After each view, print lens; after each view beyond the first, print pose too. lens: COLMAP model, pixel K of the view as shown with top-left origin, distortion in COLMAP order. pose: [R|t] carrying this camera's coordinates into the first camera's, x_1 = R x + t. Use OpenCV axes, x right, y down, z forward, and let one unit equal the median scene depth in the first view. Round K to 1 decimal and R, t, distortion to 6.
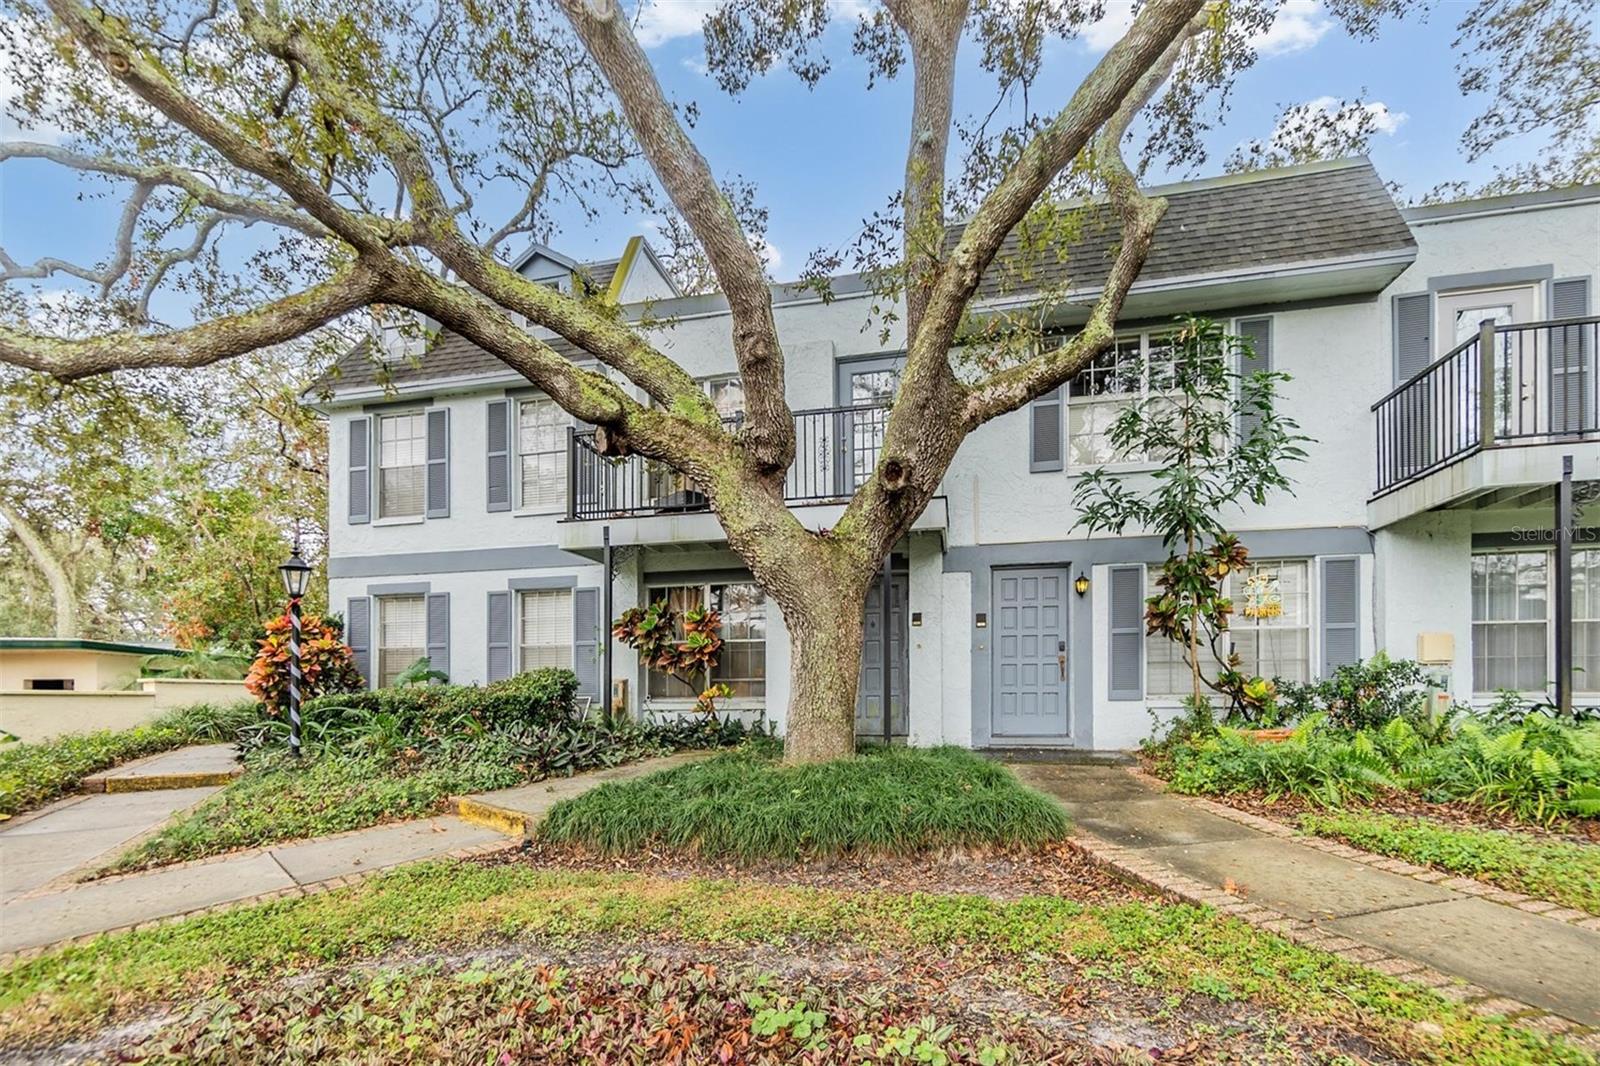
lens RADIAL K [[695.1, 0, 800.0], [0, 695.1, 533.0], [0, 0, 1]] dist [-0.003759, -0.000805]
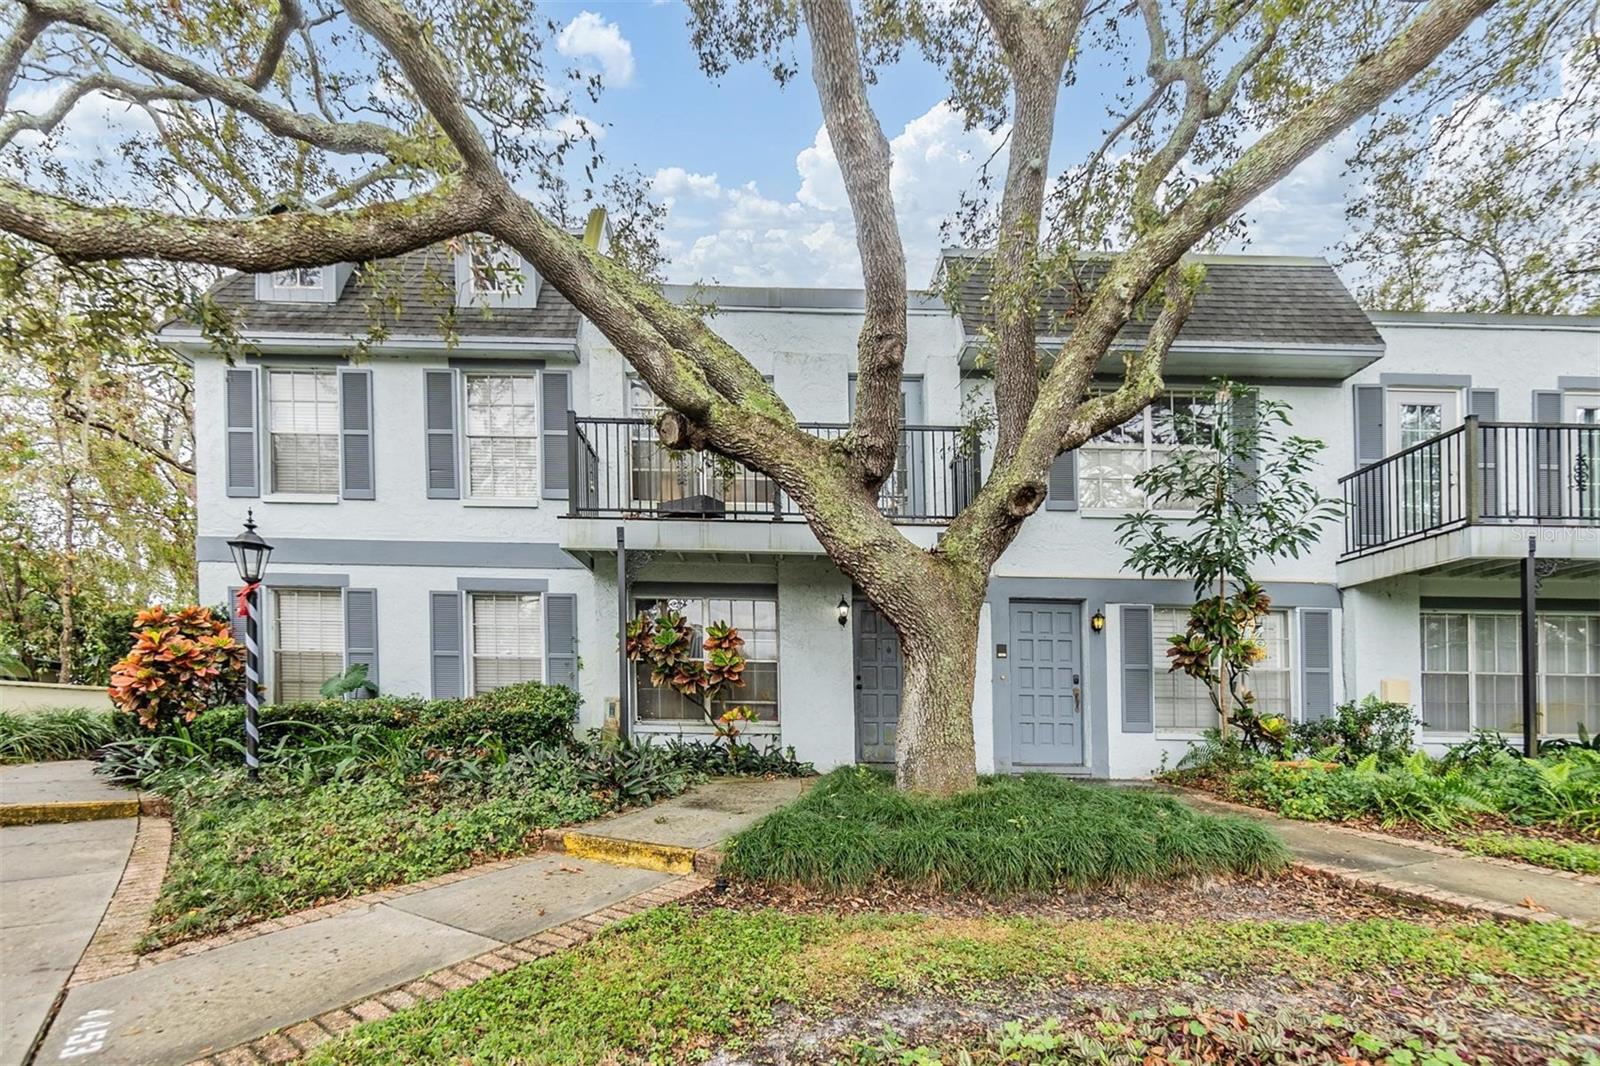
lens RADIAL K [[707.1, 0, 801.3], [0, 707.1, 568.9], [0, 0, 1]] dist [-0.006122, 0.000228]
pose [[0.971604, 0.072340, 0.225282, -0.293010], [-0.076219, 0.997054, 0.008560, 0.021940], [-0.223999, -0.025488, 0.974256, 0.069599]]
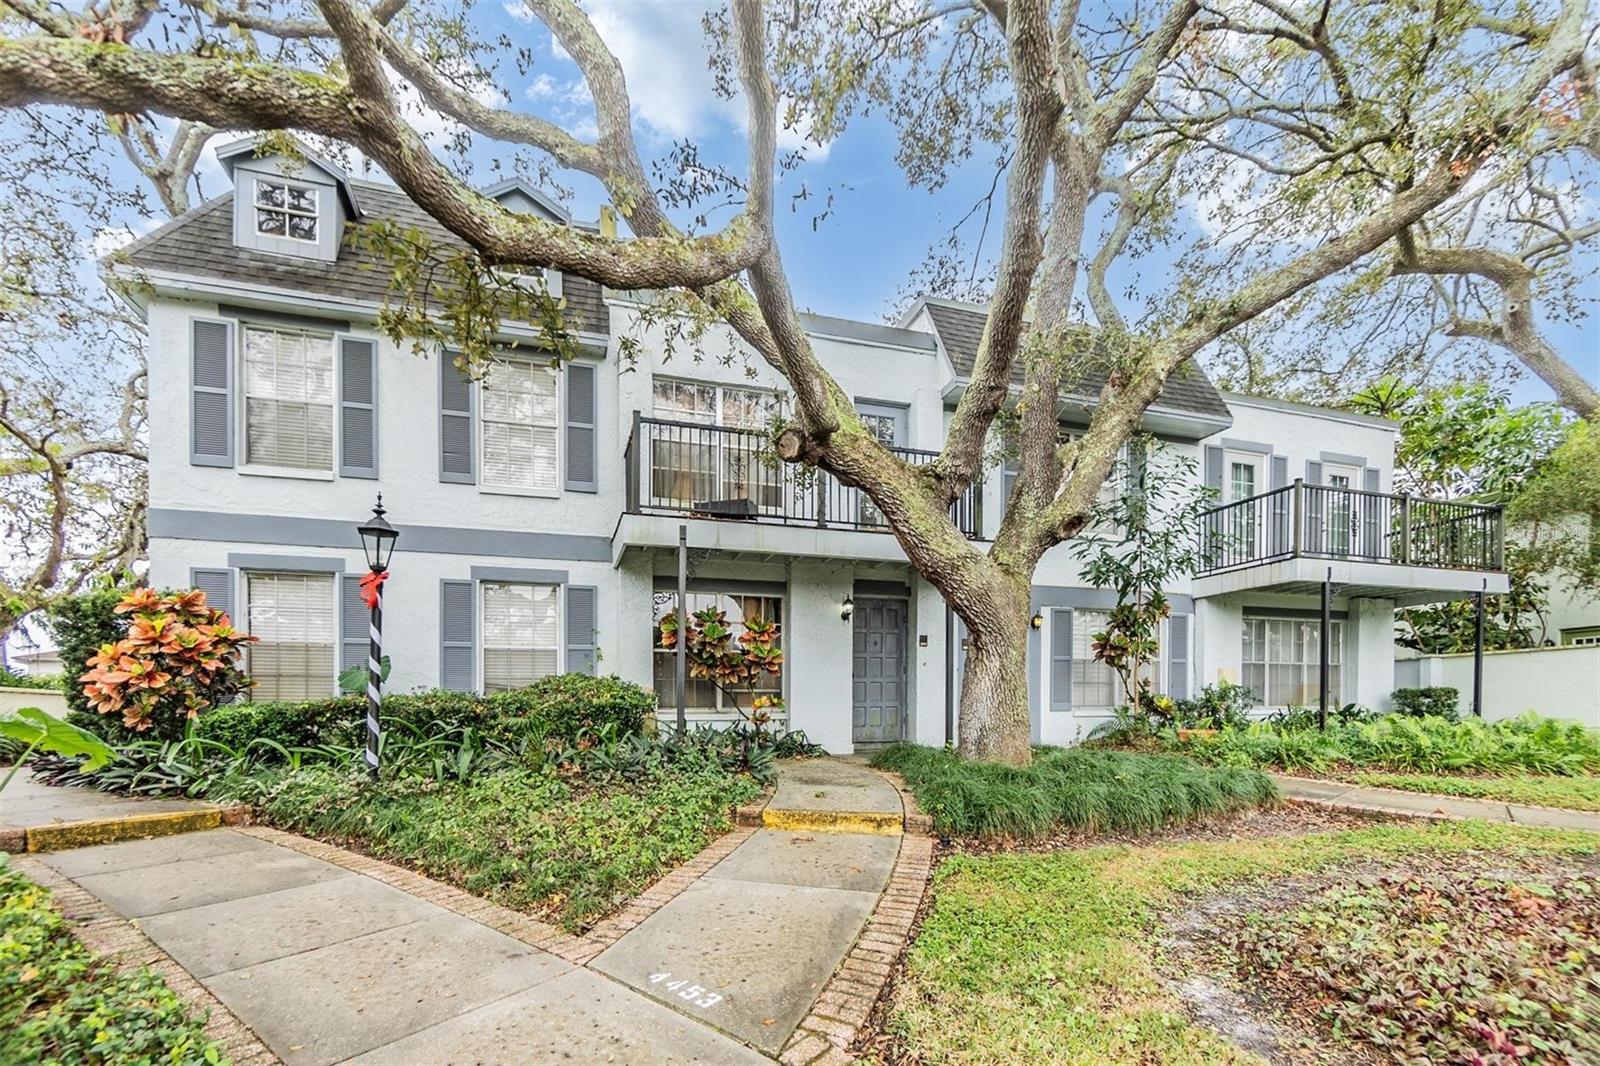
lens RADIAL K [[687.9, 0, 800.0], [0, 687.9, 559.3], [0, 0, 1]] dist [-0.003274, -0.000212]
pose [[0.867897, 0.109200, 0.484592, -0.690755], [-0.113496, 0.993326, -0.020572, 0.043334], [-0.483604, -0.037145, 0.874498, 0.123761]]
